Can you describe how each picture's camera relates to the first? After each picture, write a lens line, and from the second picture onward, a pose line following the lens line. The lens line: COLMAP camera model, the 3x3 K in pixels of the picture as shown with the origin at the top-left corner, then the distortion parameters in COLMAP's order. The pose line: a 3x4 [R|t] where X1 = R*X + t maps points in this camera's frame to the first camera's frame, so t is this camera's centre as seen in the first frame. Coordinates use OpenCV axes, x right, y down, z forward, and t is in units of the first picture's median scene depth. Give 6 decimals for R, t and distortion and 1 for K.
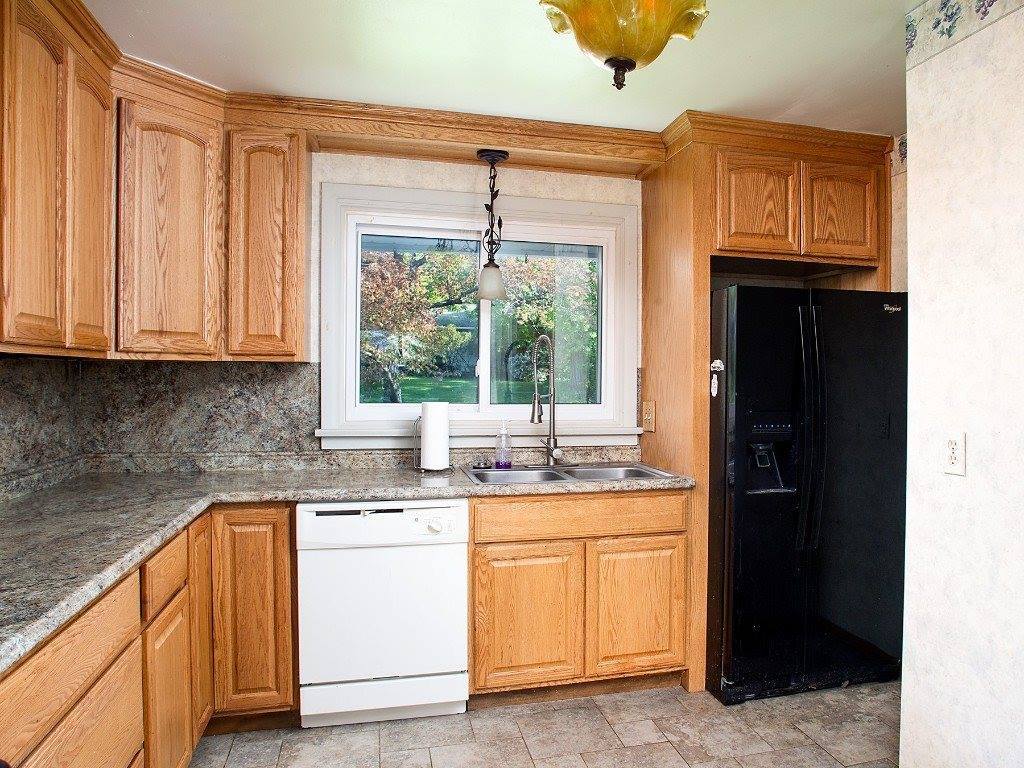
lens RADIAL K [[710.6, 0, 544.8], [0, 710.6, 384.9], [0, 0, 1]] dist [-0.049956, 0.000492]
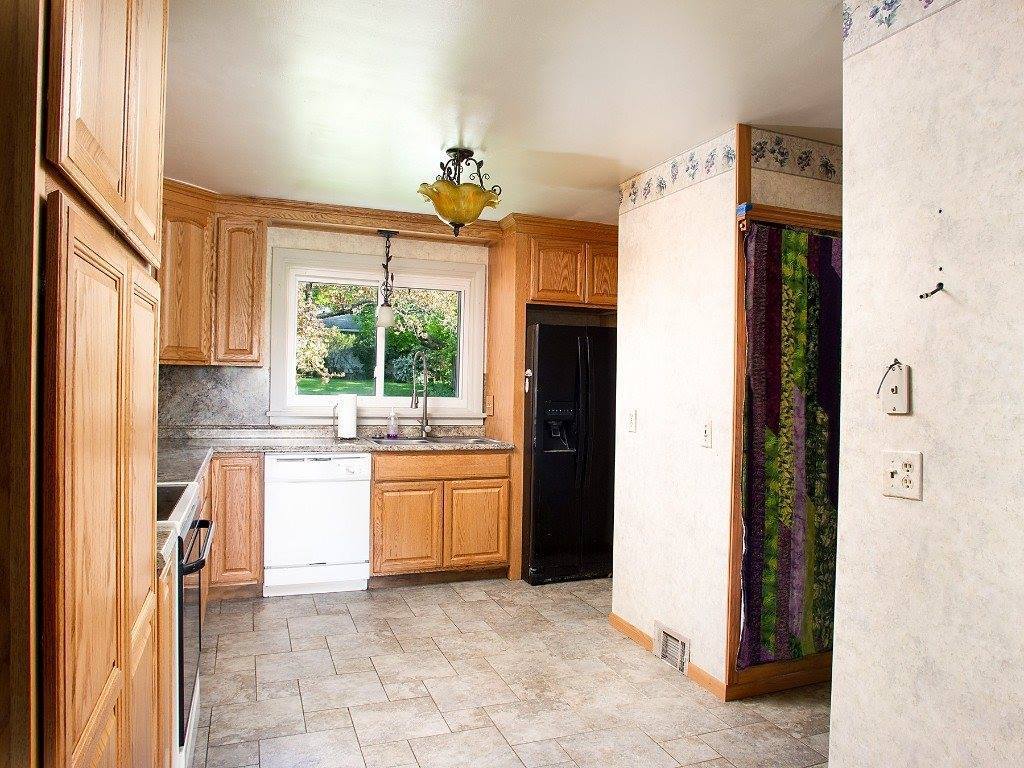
lens RADIAL K [[706.2, 0, 526.5], [0, 706.2, 384.9], [0, 0, 1]] dist [-0.089545, 0.055558]
pose [[0.990255, 0.012595, 0.138699, 0.017705], [-0.012012, 0.999915, -0.005045, 0.007786], [-0.138751, 0.003330, 0.990322, -0.579241]]
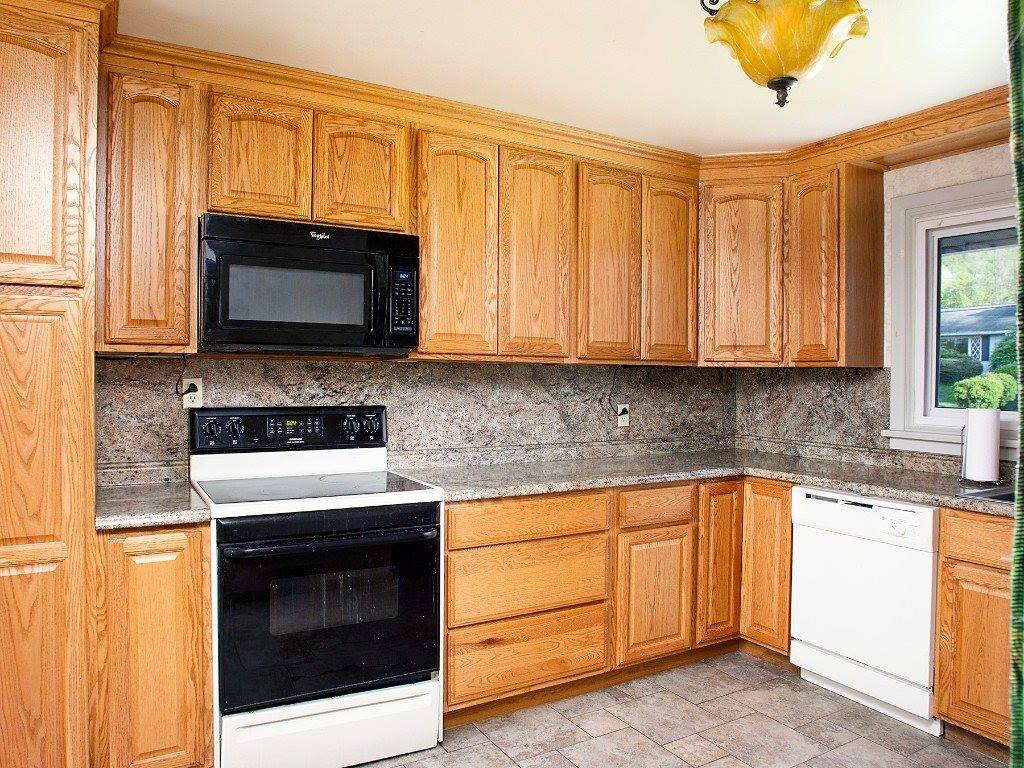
lens RADIAL K [[710.6, 0, 544.8], [0, 710.6, 384.9], [0, 0, 1]] dist [-0.049956, 0.000492]
pose [[0.308840, 0.008957, -0.951072, 0.564226], [-0.021421, 0.999768, 0.002460, 0.003849], [0.950873, 0.019613, 0.308960, 0.188938]]
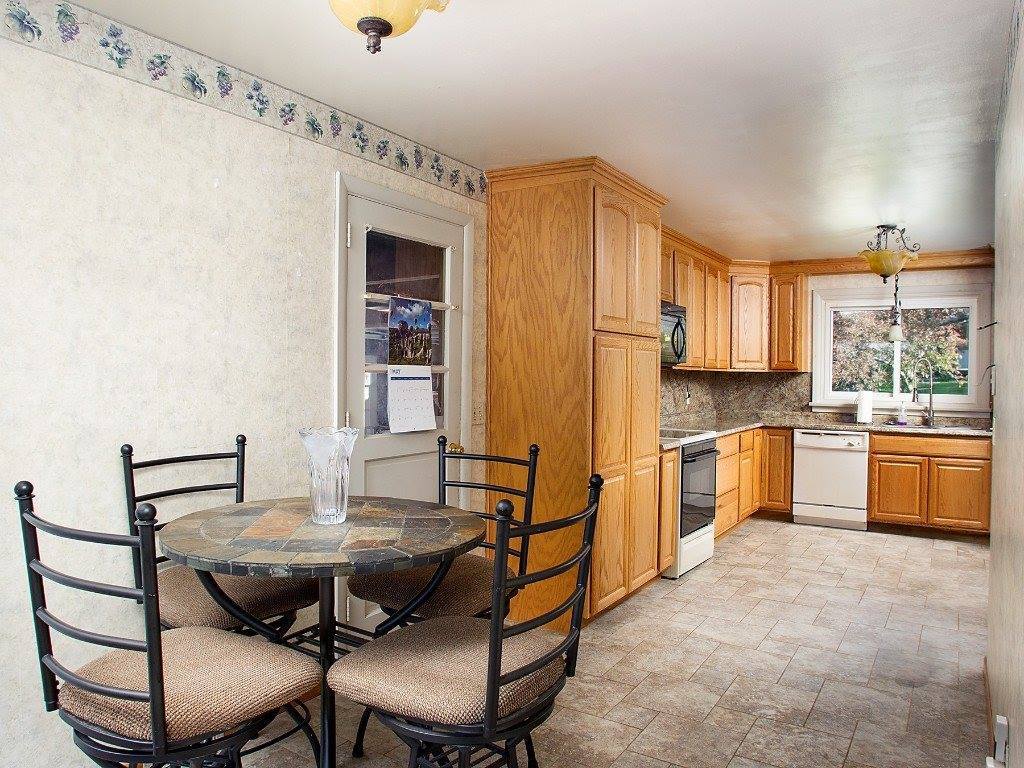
lens RADIAL K [[706.2, 0, 526.5], [0, 706.2, 384.9], [0, 0, 1]] dist [-0.089545, 0.055558]
pose [[0.699004, 0.012947, -0.715000, 0.648923], [-0.016326, 0.999864, 0.002144, 0.018929], [0.714931, 0.010174, 0.699121, -1.220494]]
